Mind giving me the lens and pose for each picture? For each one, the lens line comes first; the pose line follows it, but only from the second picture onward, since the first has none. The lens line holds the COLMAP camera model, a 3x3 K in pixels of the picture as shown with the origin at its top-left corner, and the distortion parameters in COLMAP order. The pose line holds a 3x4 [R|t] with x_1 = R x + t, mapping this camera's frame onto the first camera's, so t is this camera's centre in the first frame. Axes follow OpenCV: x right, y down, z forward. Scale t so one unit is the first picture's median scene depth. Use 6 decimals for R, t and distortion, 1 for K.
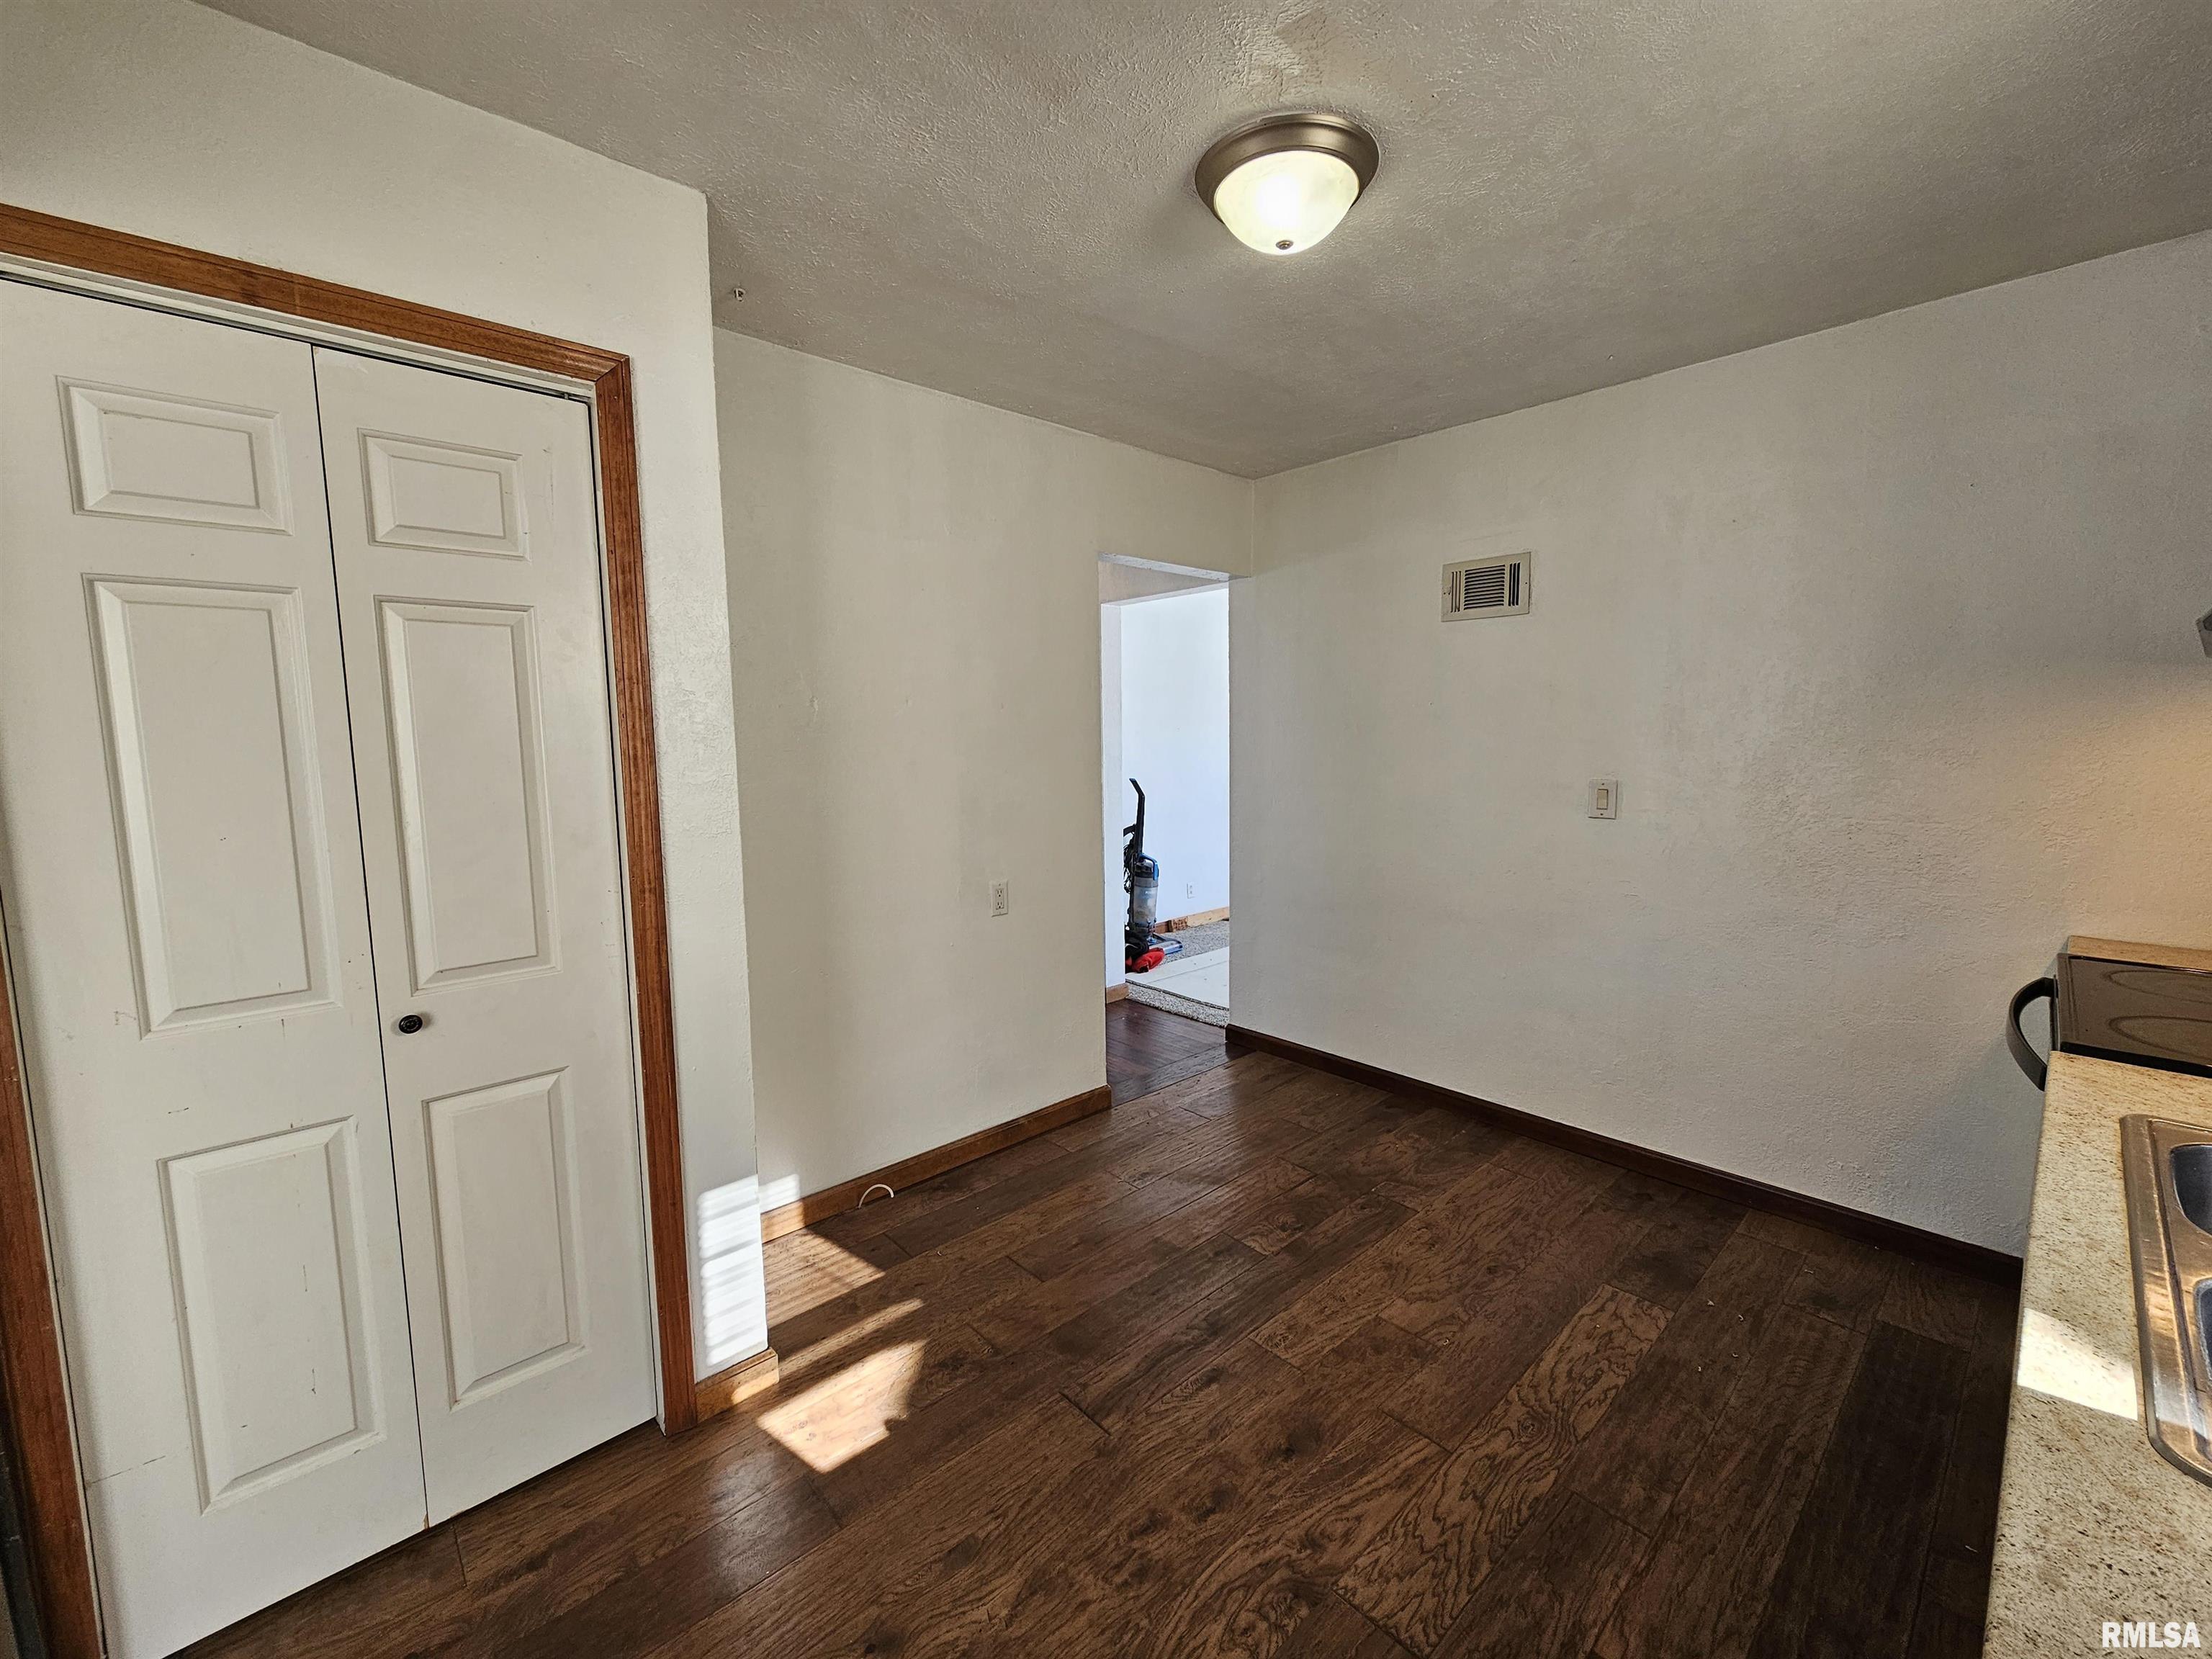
lens RADIAL K [[900.5, 0, 1113.0], [0, 900.5, 820.4], [0, 0, 1]] dist [0.001797, -0.000118]
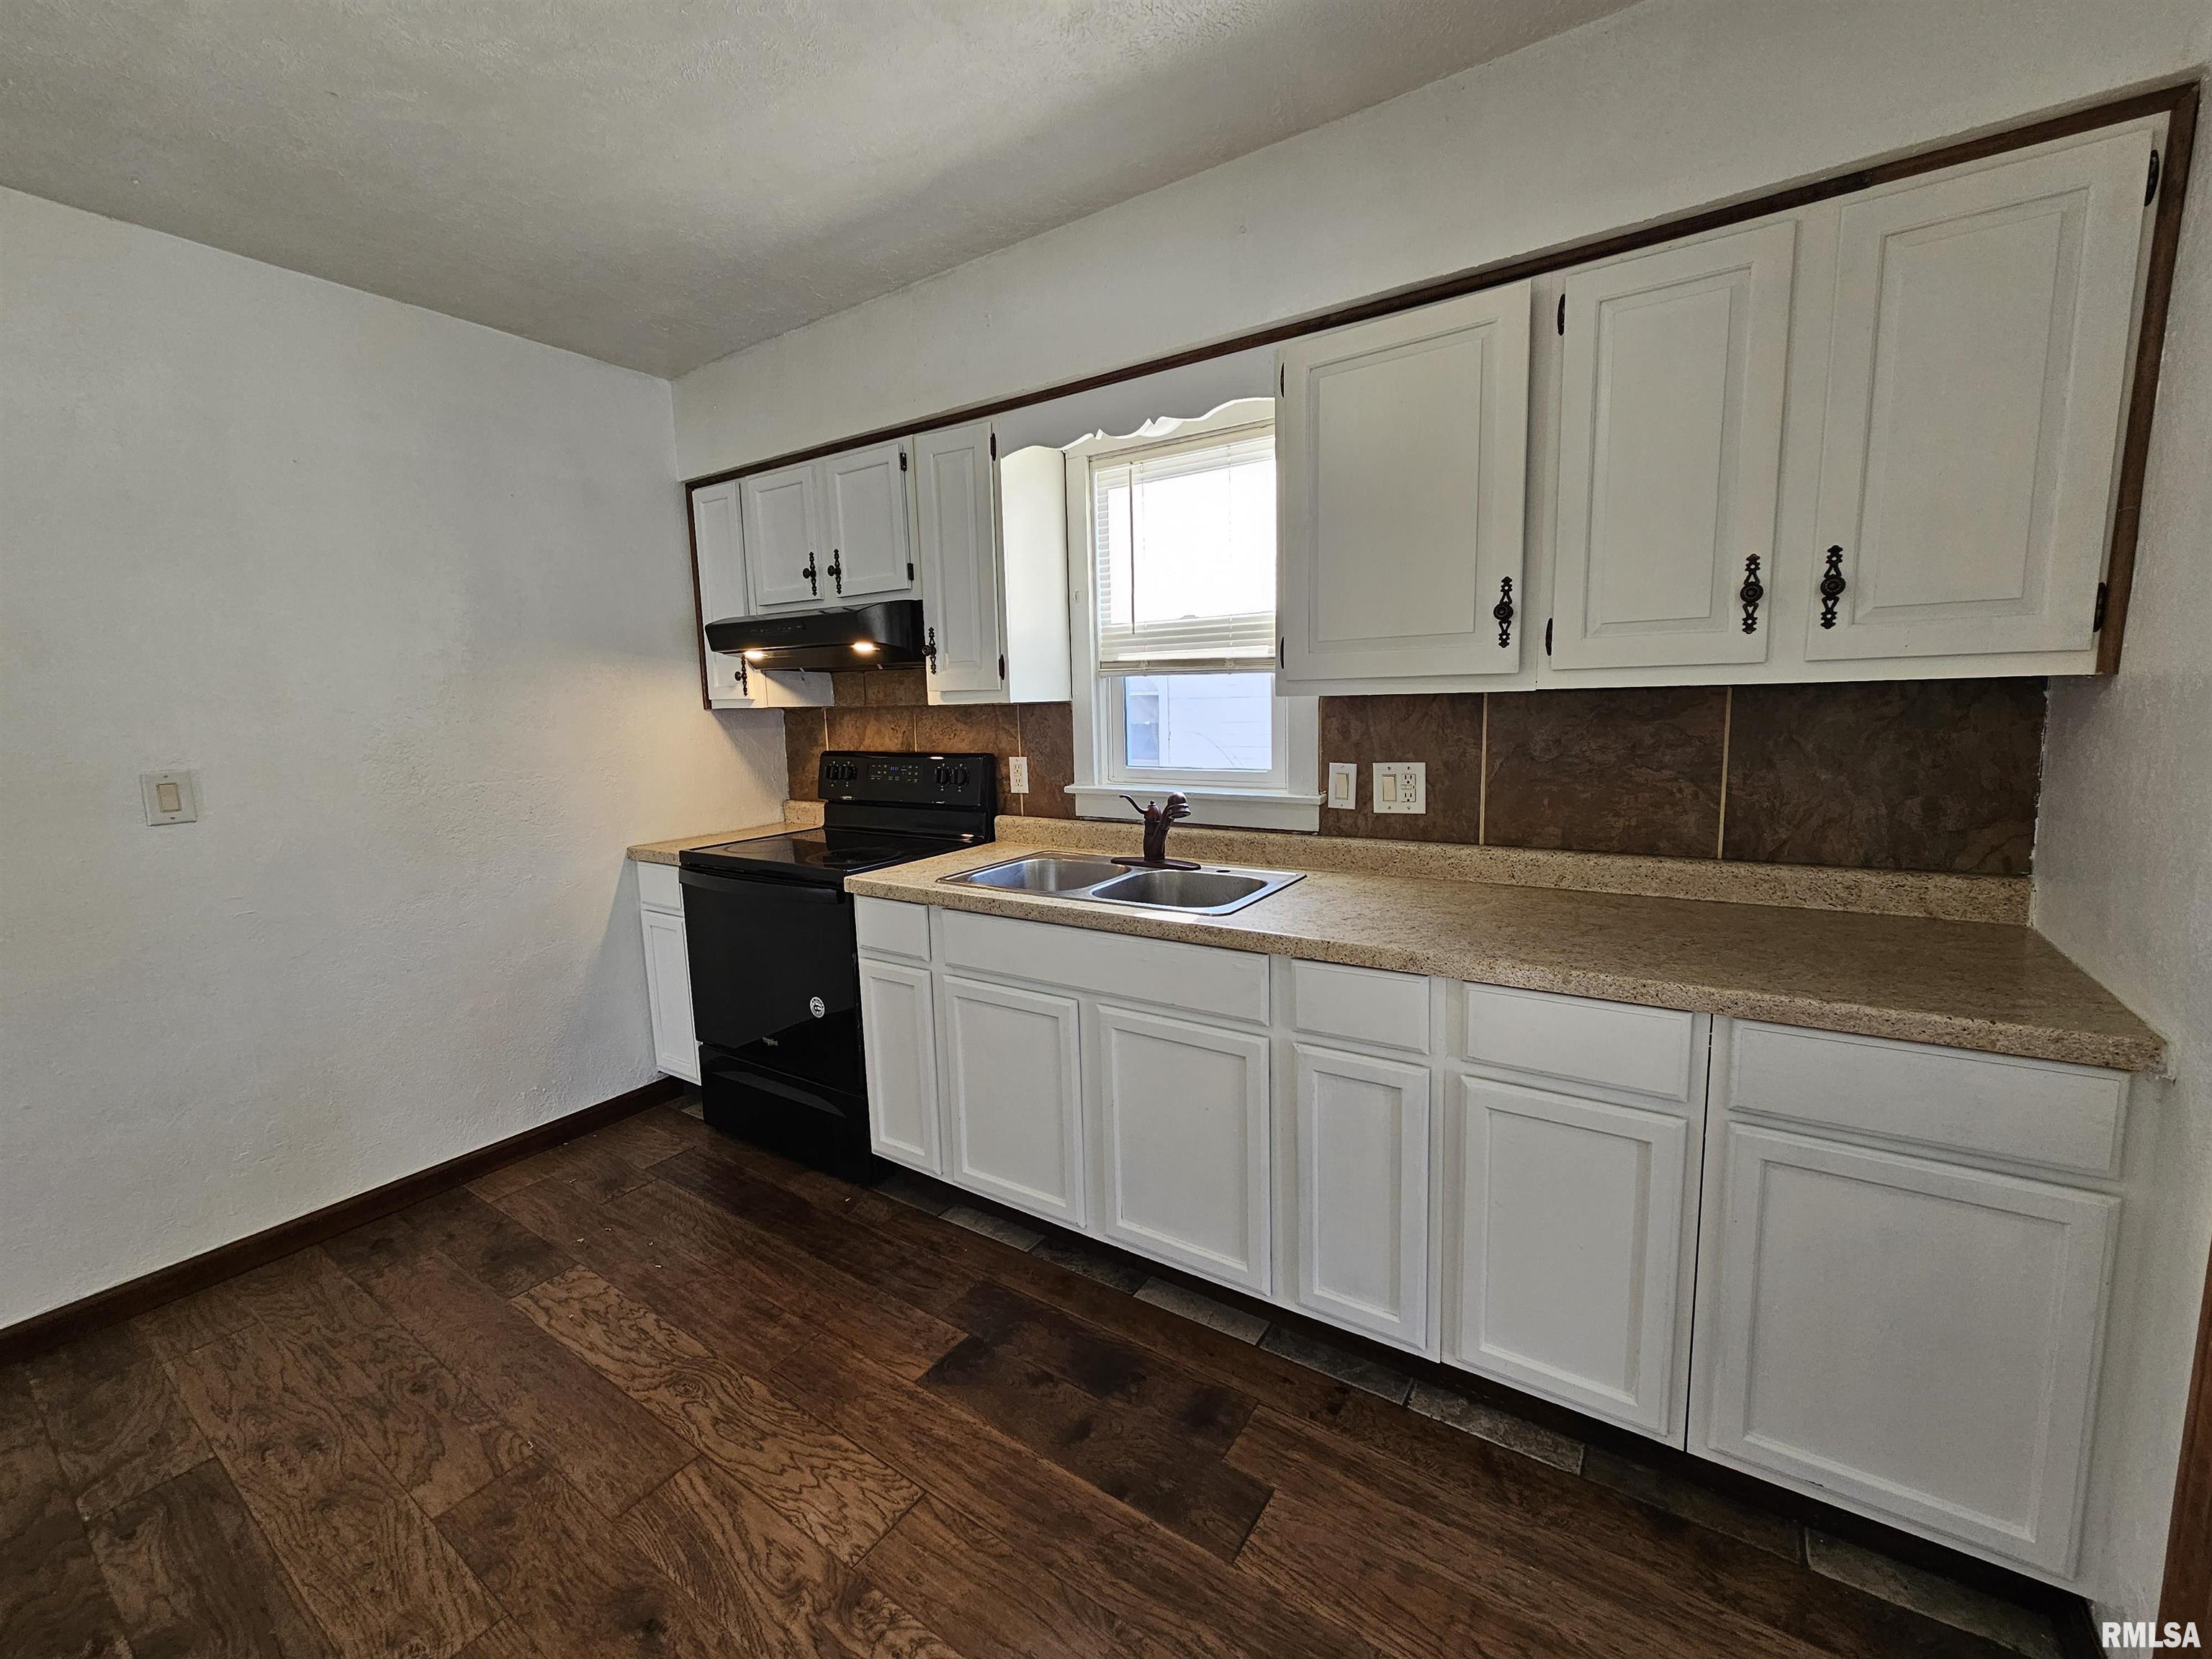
lens RADIAL K [[900.5, 0, 1113.0], [0, 900.5, 820.4], [0, 0, 1]] dist [0.001797, -0.000118]
pose [[-0.233949, -0.111155, 0.965874, -0.568712], [0.126001, 0.981599, 0.143484, -0.023086], [-0.964050, 0.155269, -0.215639, 0.708228]]
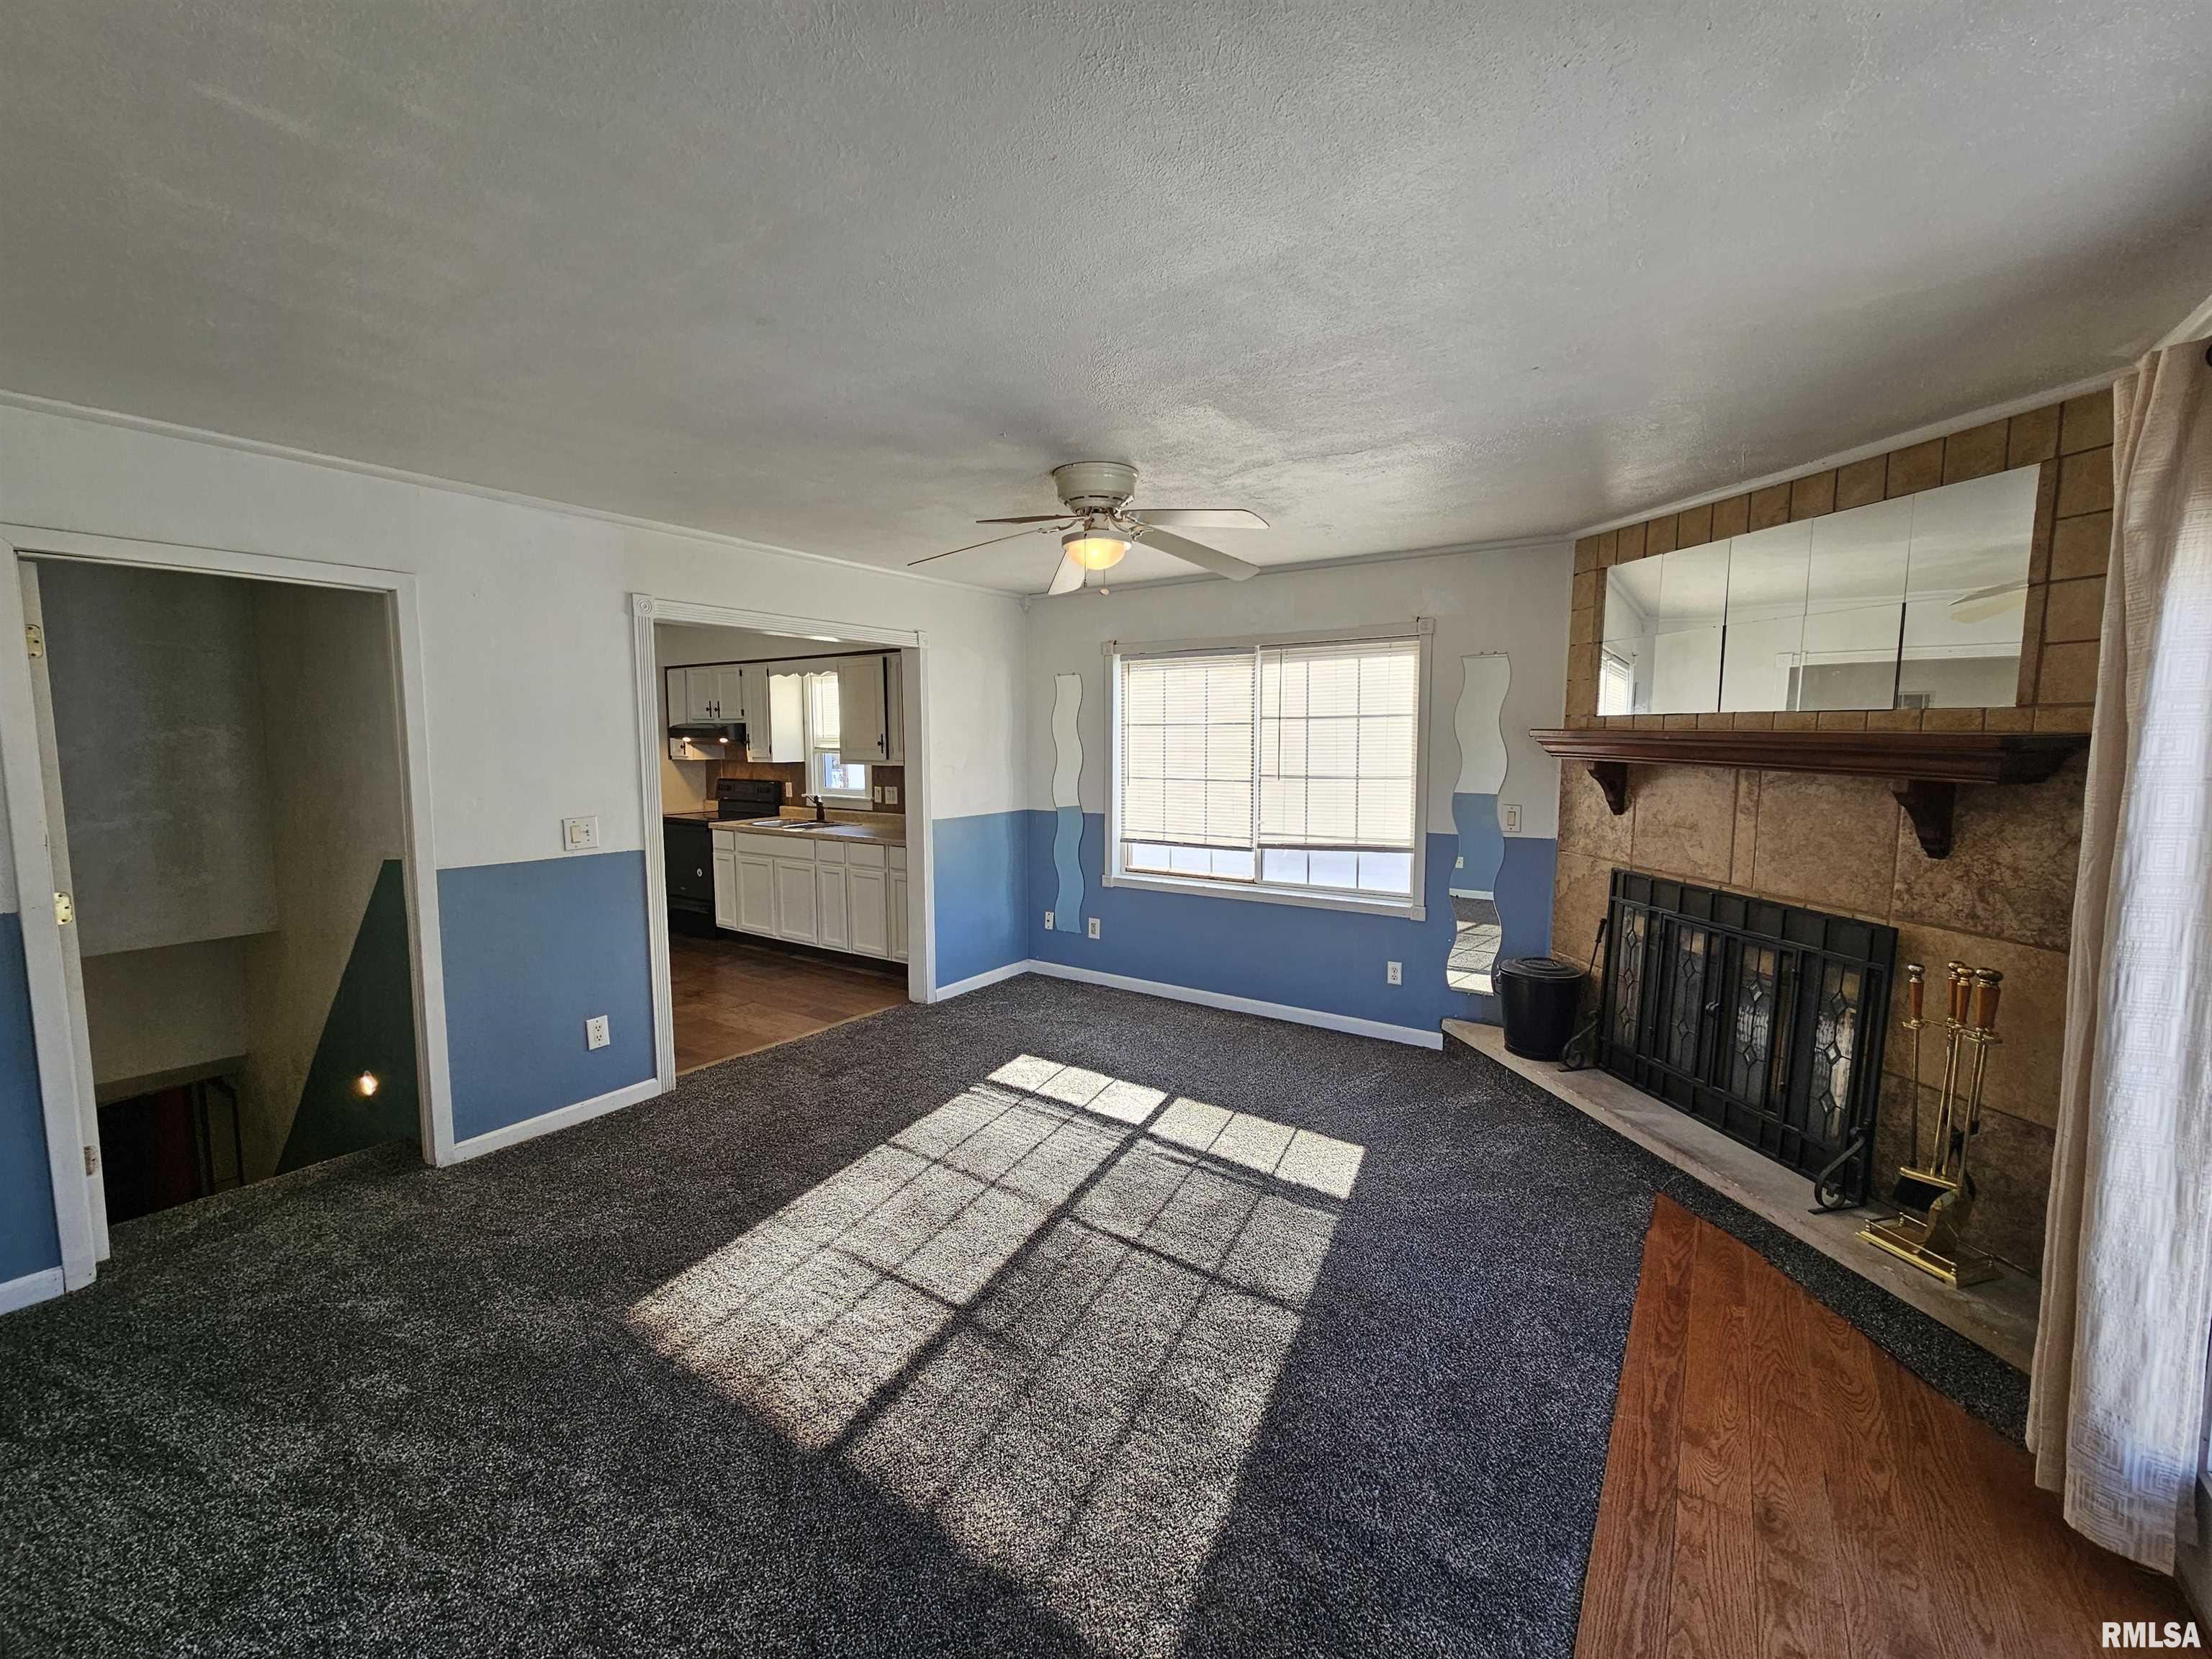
lens RADIAL K [[900.5, 0, 1113.0], [0, 900.5, 820.4], [0, 0, 1]] dist [0.001797, -0.000118]
pose [[-0.219237, -0.077247, 0.972609, -3.314777], [0.101068, 0.989700, 0.101386, -0.019862], [-0.970423, 0.120528, -0.209172, -0.060453]]
